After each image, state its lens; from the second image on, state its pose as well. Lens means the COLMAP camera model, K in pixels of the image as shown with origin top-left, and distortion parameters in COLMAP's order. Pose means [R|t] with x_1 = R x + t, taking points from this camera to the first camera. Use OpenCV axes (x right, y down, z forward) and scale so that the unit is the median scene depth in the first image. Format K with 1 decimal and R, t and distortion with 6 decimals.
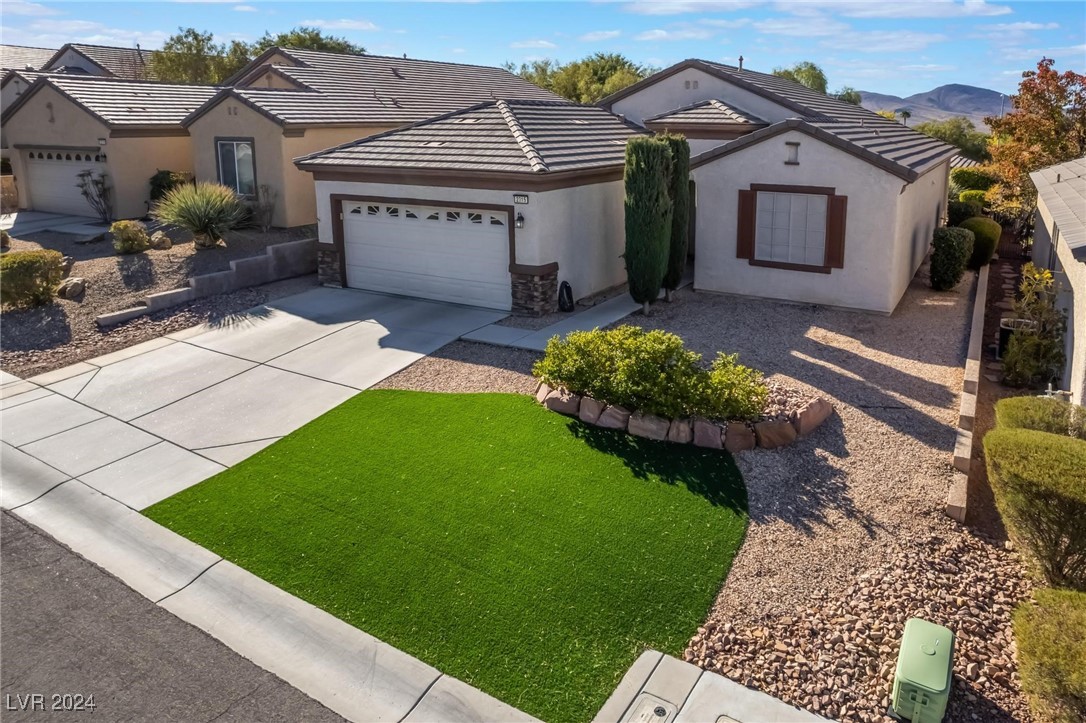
lens RADIAL K [[715.4, 0, 586.8], [0, 715.4, 341.4], [0, 0, 1]] dist [-0.029958, 0.000535]
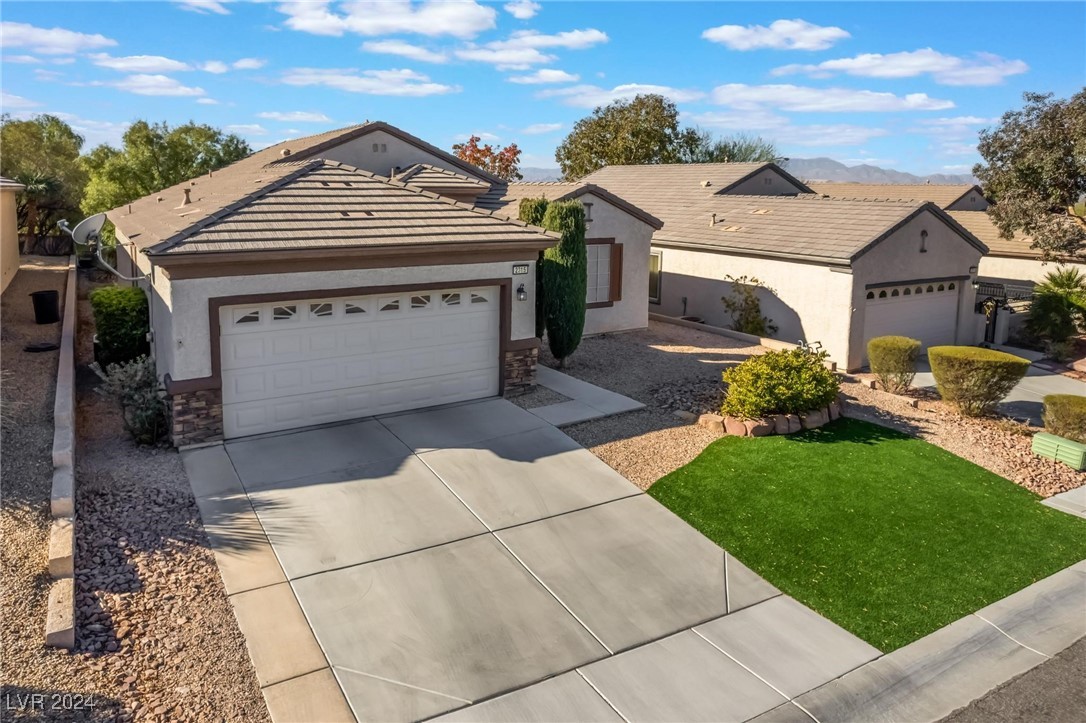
lens RADIAL K [[707.9, 0, 524.7], [0, 707.9, 376.2], [0, 0, 1]] dist [-0.066188, 0.048688]
pose [[0.502487, -0.223856, 0.835102, -0.837015], [0.247435, 0.962733, 0.109184, -0.155202], [-0.828422, 0.151770, 0.539151, 0.491566]]
